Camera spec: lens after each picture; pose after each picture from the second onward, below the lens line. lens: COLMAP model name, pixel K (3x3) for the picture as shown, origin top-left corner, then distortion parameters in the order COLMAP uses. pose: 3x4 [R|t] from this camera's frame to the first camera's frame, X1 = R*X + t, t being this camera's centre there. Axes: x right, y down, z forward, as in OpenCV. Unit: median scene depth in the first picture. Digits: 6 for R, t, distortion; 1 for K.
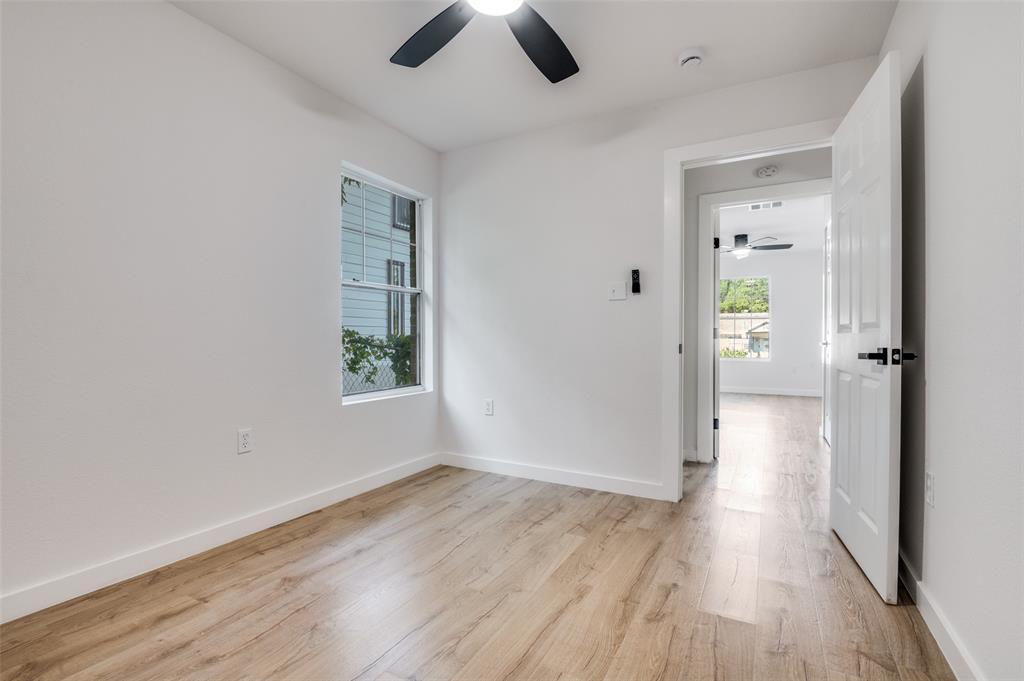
lens RADIAL K [[471.4, 0, 509.1], [0, 471.4, 340.9], [0, 0, 1]] dist [-0.004443, -0.010389]
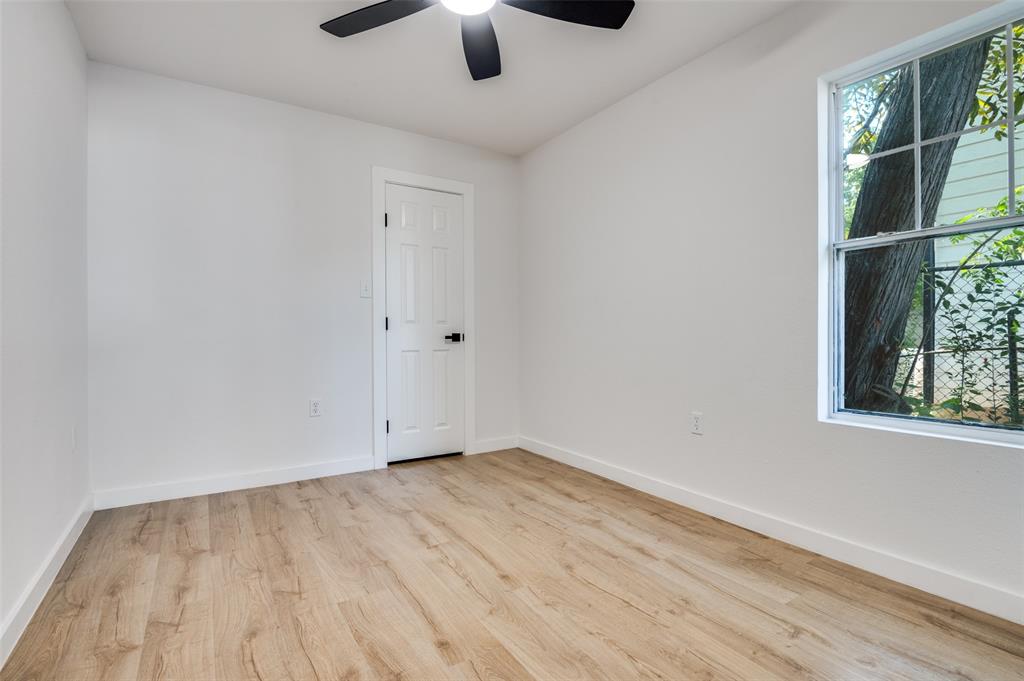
lens RADIAL K [[471.4, 0, 509.1], [0, 471.4, 340.9], [0, 0, 1]] dist [-0.004443, -0.010389]
pose [[-0.467465, 0.014470, -0.883893, 0.661061], [0.000015, 0.999866, 0.016361, 0.000747], [0.884012, 0.007635, -0.467403, 1.212288]]
